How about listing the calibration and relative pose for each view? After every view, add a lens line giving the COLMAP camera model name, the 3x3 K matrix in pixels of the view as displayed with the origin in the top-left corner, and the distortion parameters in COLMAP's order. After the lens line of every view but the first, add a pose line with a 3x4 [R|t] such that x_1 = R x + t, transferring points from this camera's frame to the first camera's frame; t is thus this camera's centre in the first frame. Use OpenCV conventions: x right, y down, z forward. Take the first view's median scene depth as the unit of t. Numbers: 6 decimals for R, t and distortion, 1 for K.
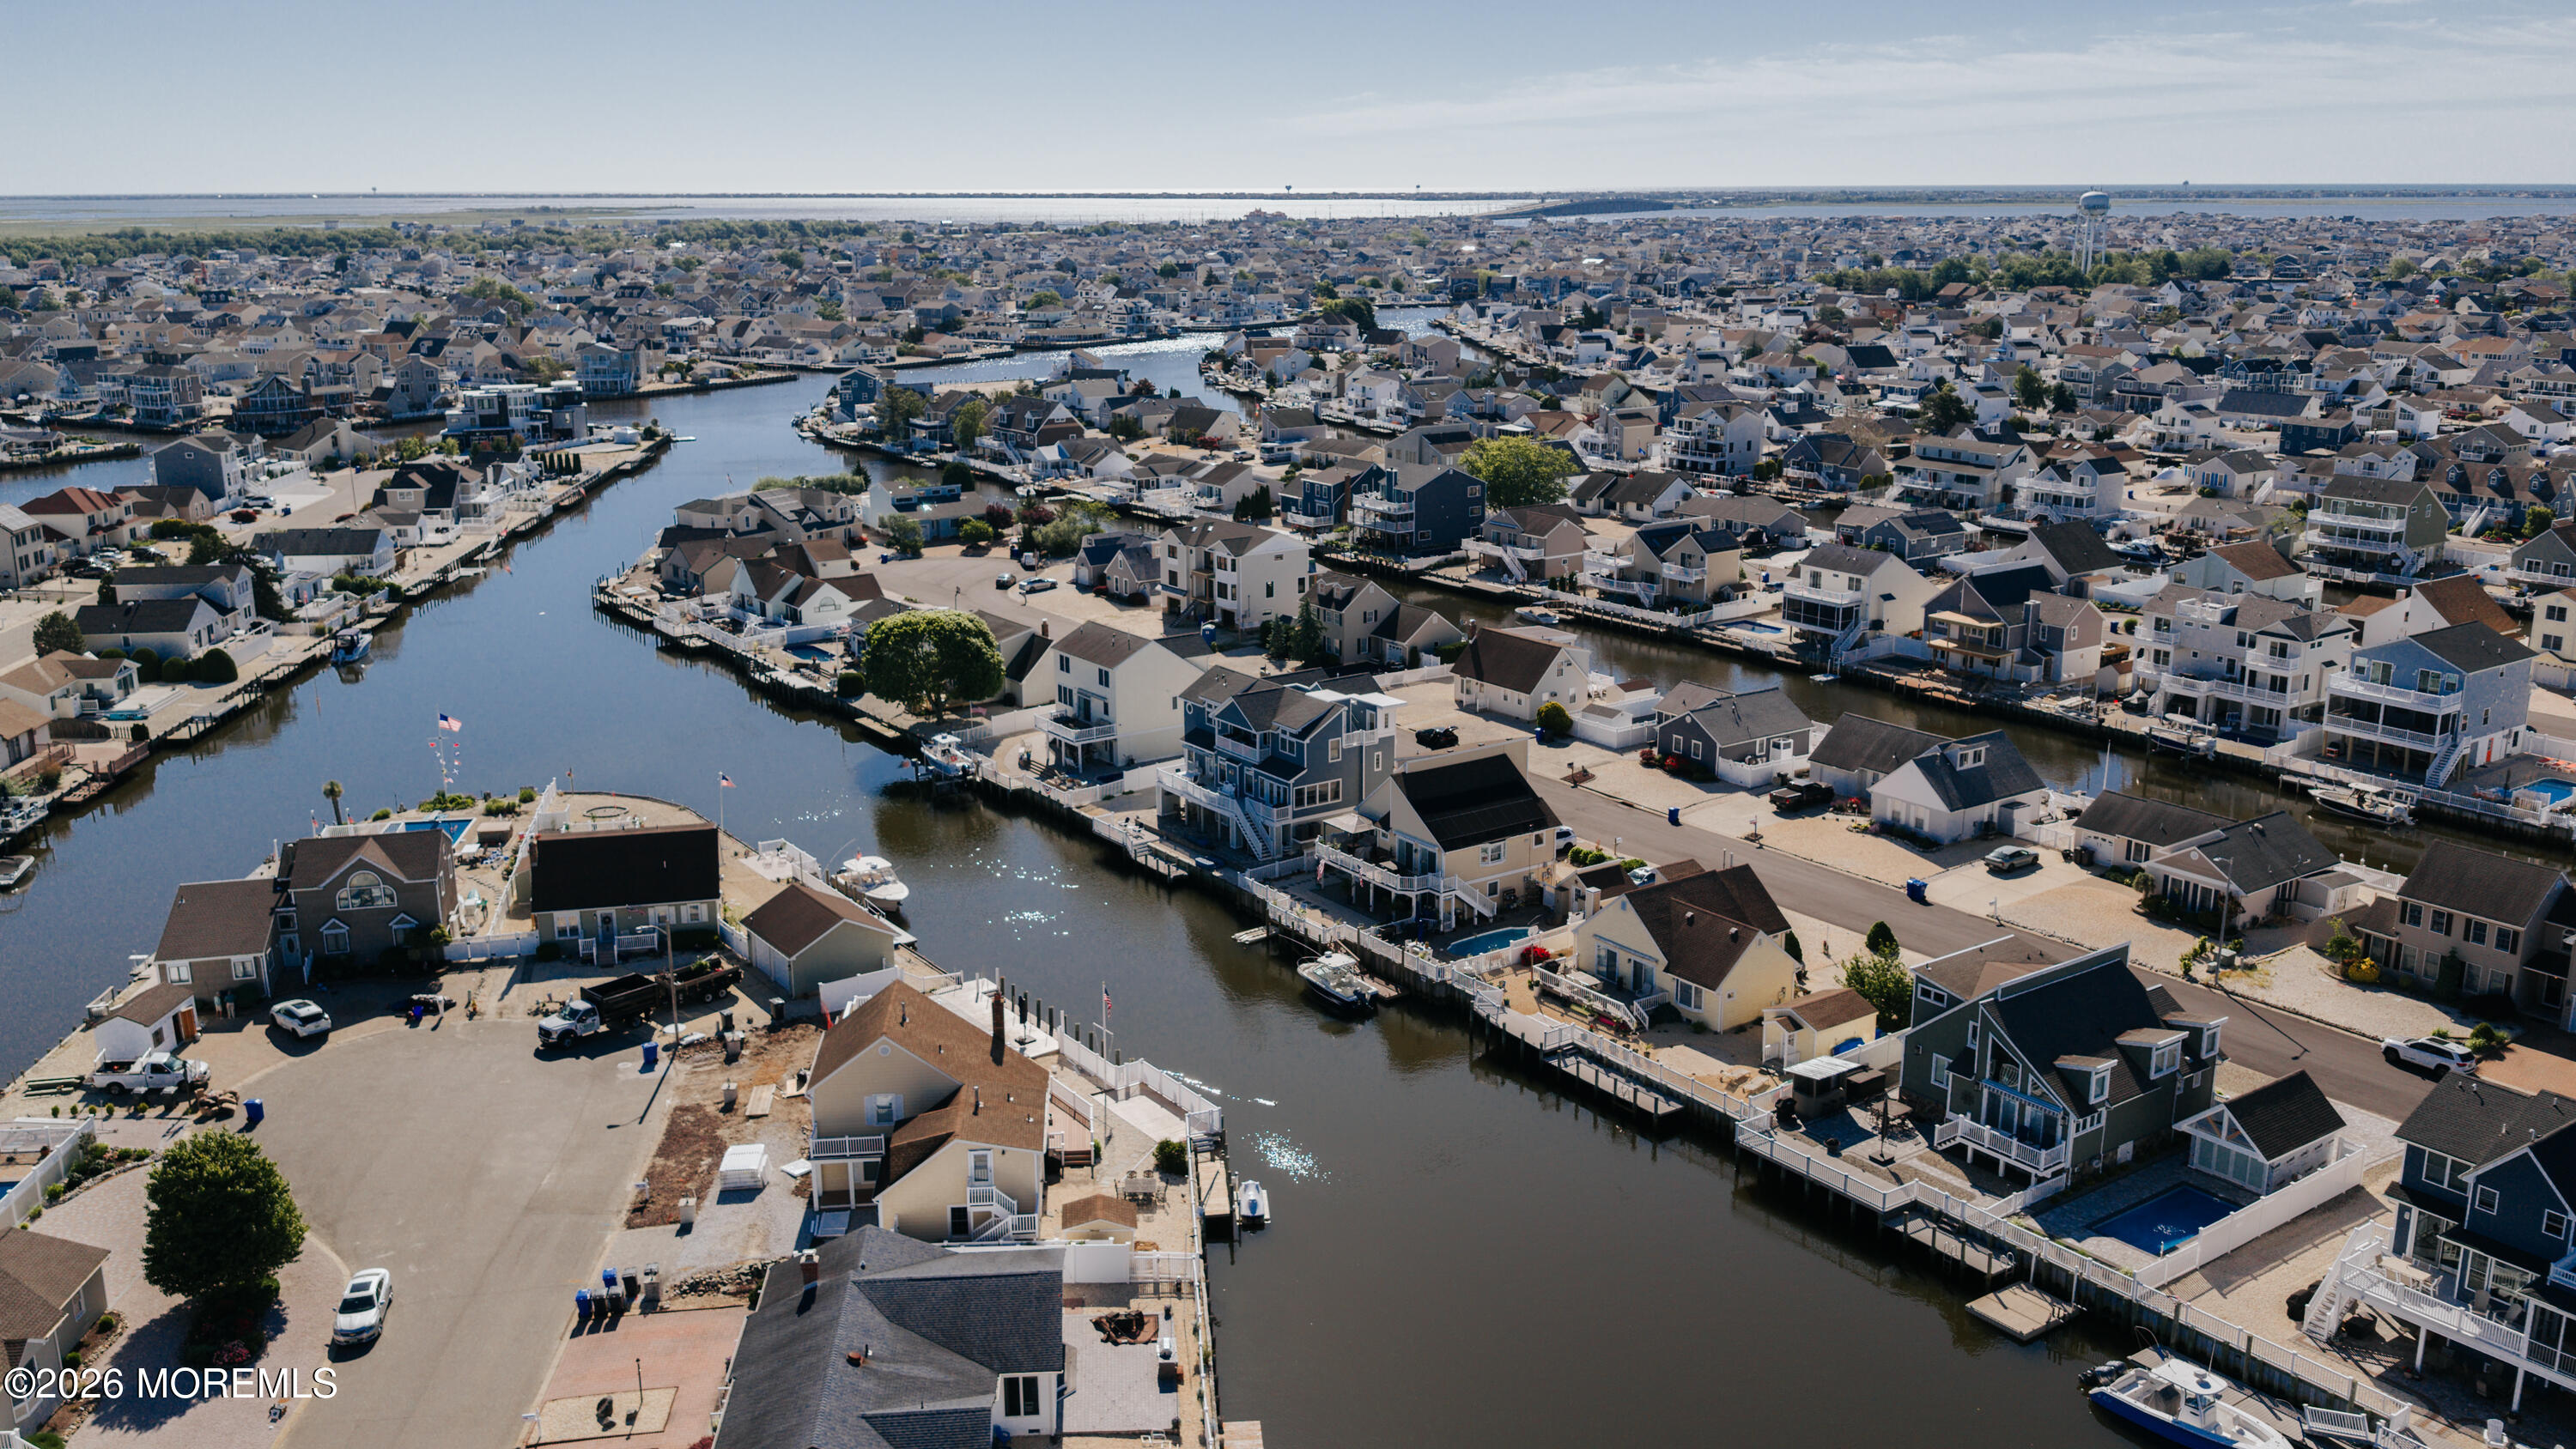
lens RADIAL K [[2115.2, 0, 1280.7], [0, 2115.2, 727.1], [0, 0, 1]] dist [0.042548, -0.086907]
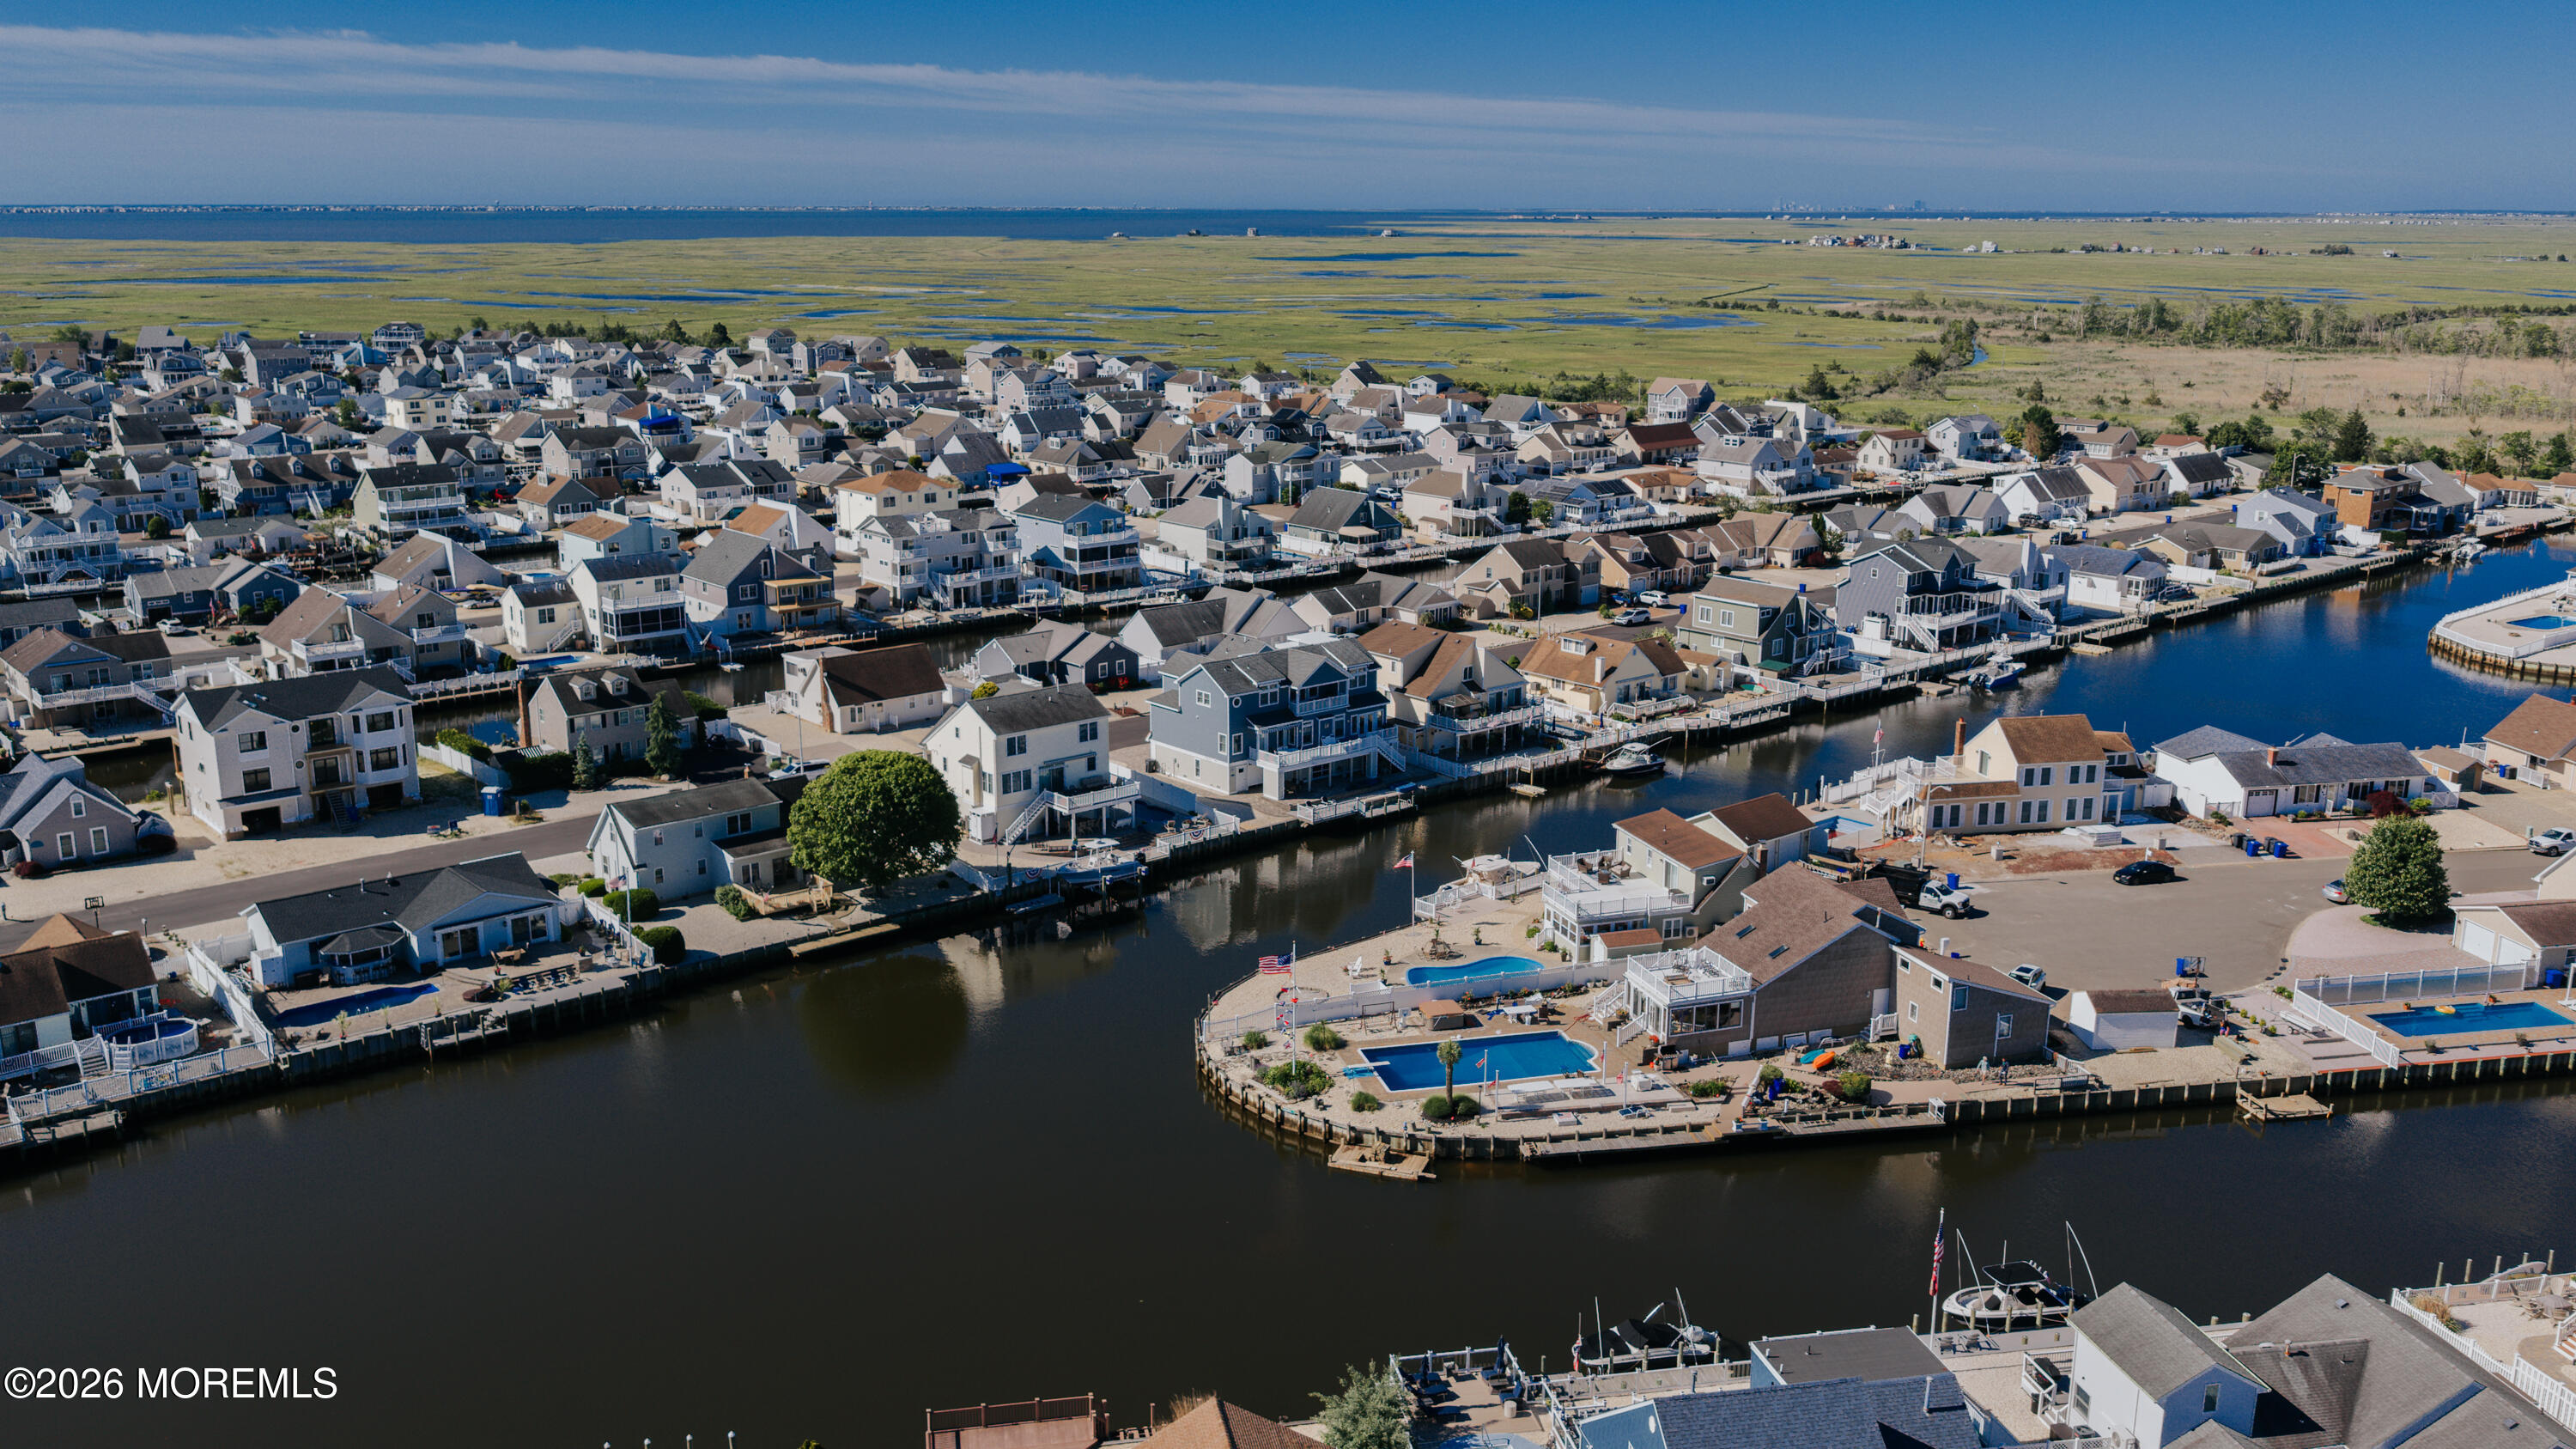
lens RADIAL K [[2143.4, 0, 1278.7], [0, 2143.4, 714.3], [0, 0, 1]] dist [0.040325, -0.086634]
pose [[-0.097562, -0.227069, 0.968979, -1.004653], [0.244052, 0.938438, 0.244485, -0.241289], [-0.964842, 0.260334, -0.036139, 0.955076]]
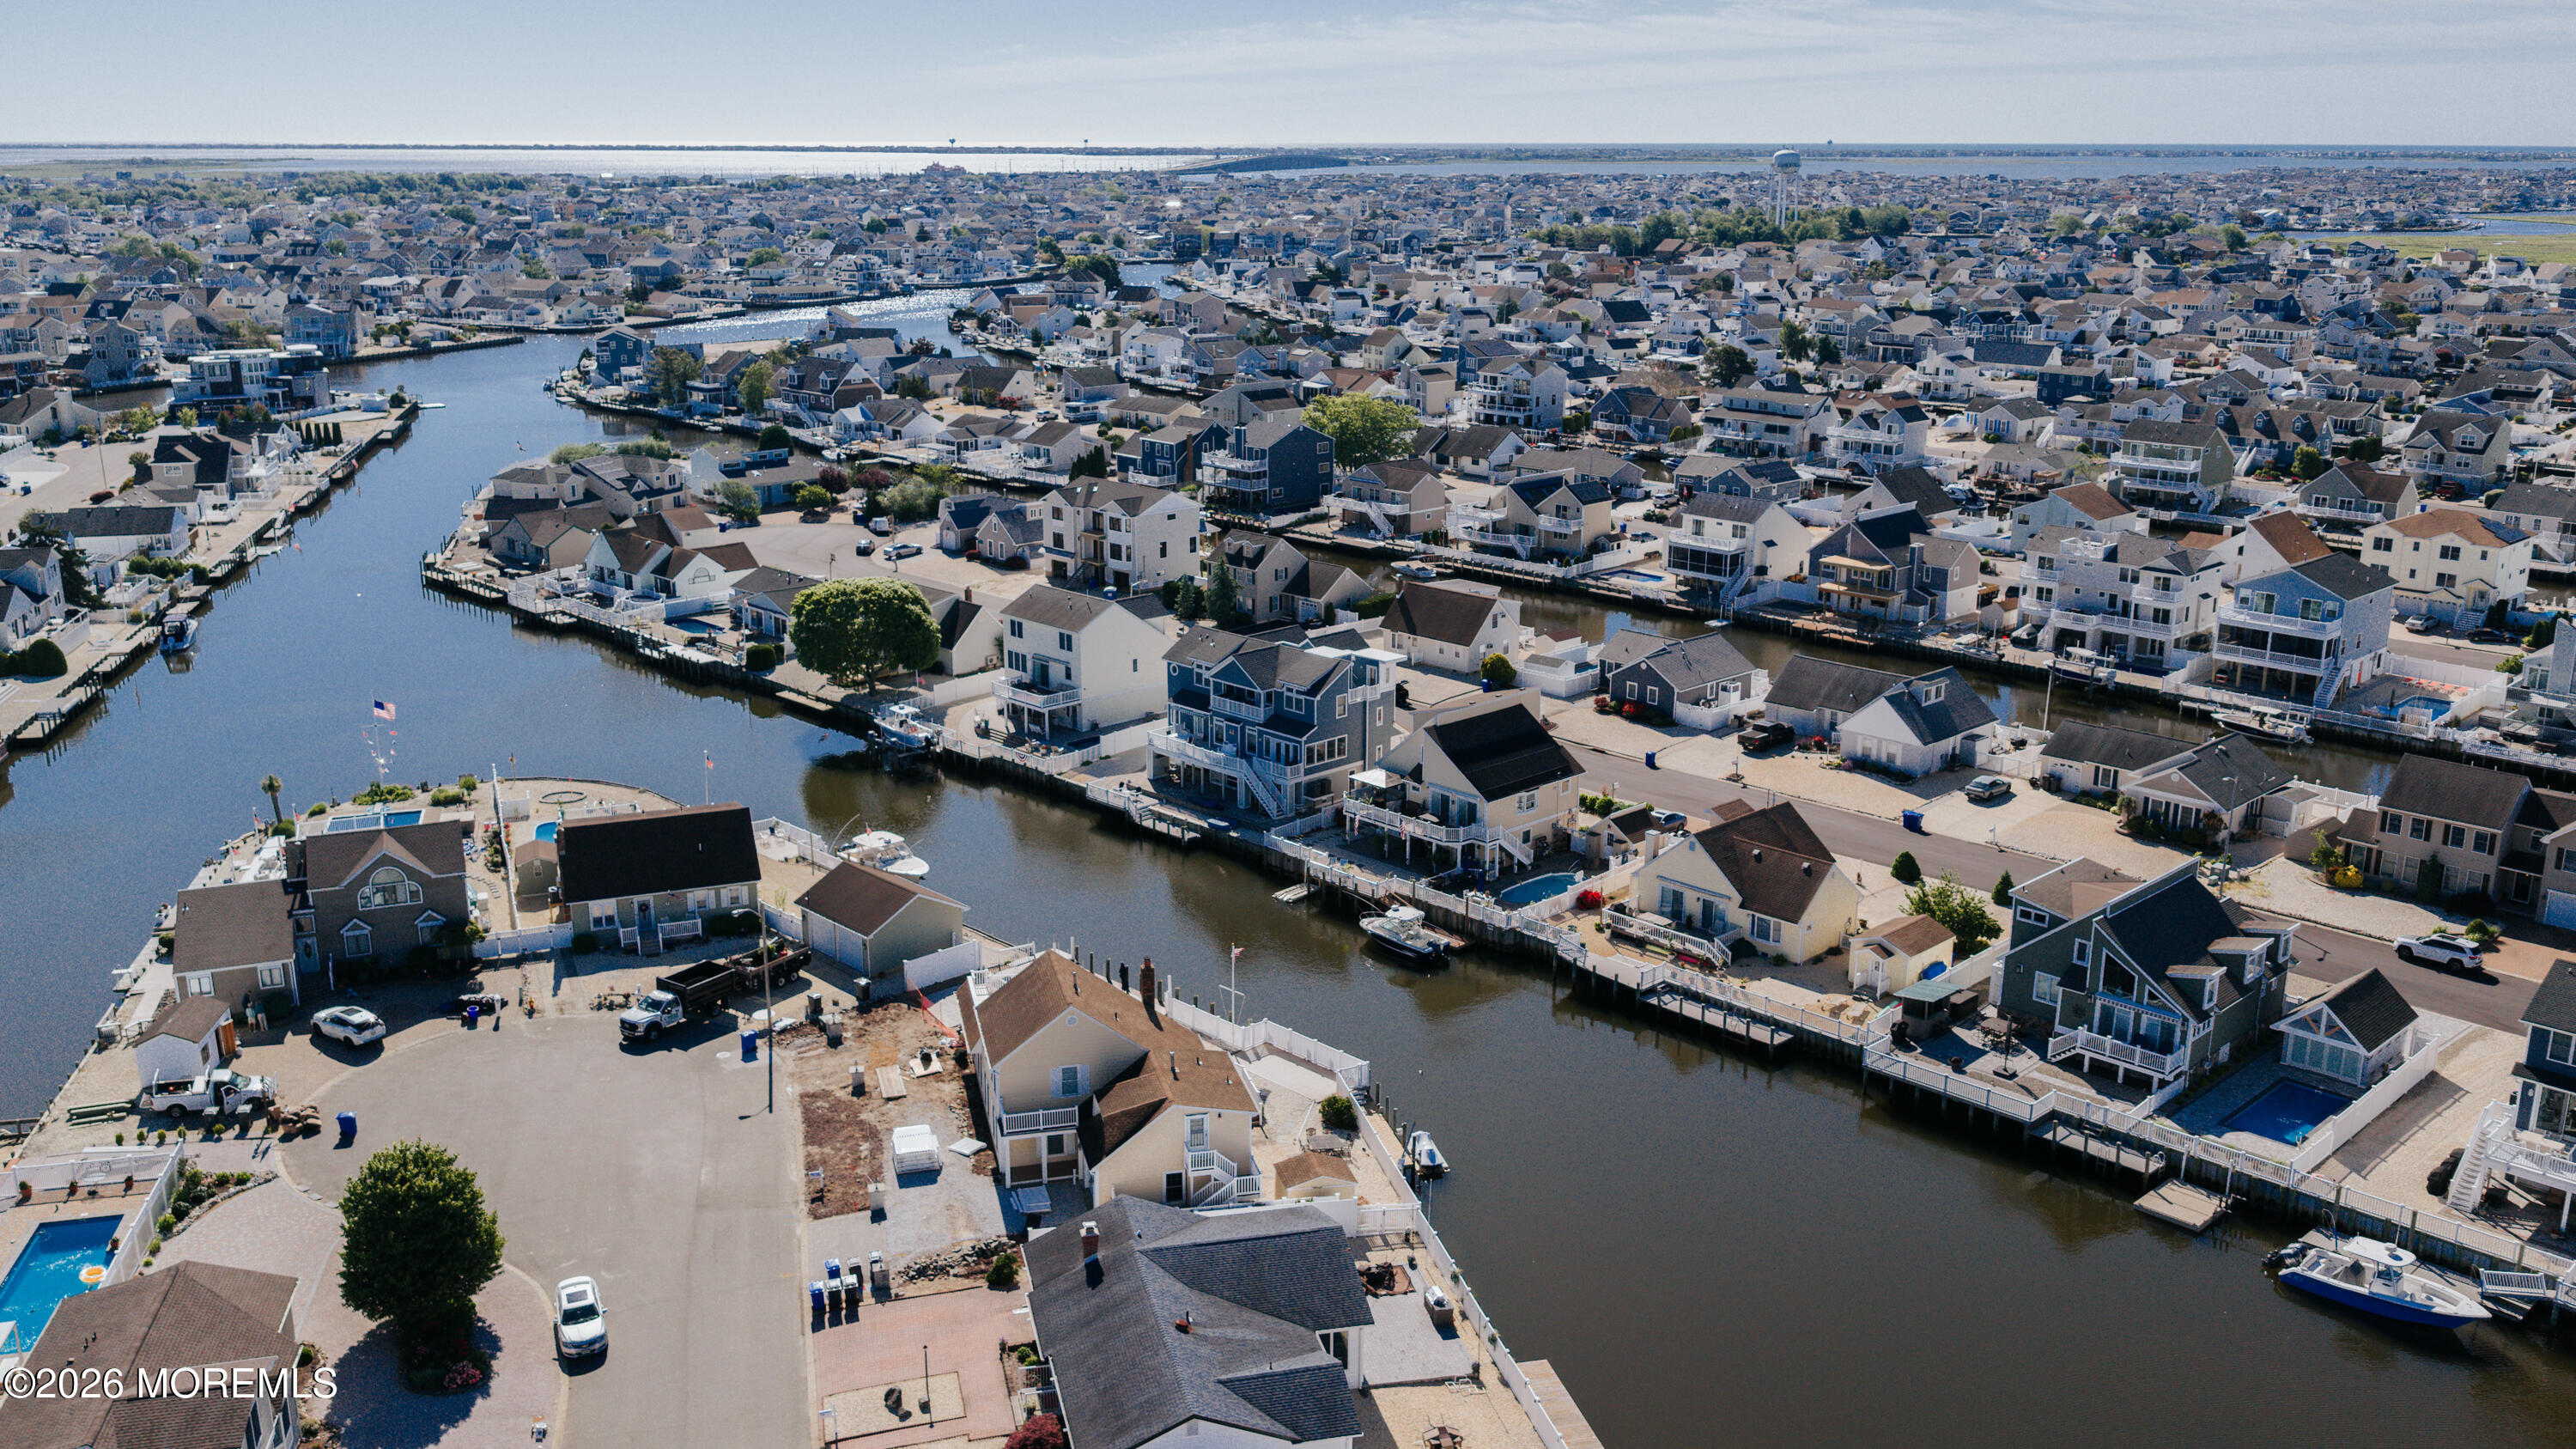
lens RADIAL K [[2143.4, 0, 1278.7], [0, 2143.4, 714.3], [0, 0, 1]] dist [0.040325, -0.086634]
pose [[0.988599, -0.033637, 0.146769, -0.133159], [0.032028, 0.999398, 0.013314, 0.000244], [-0.147128, -0.008462, 0.989081, 0.001977]]
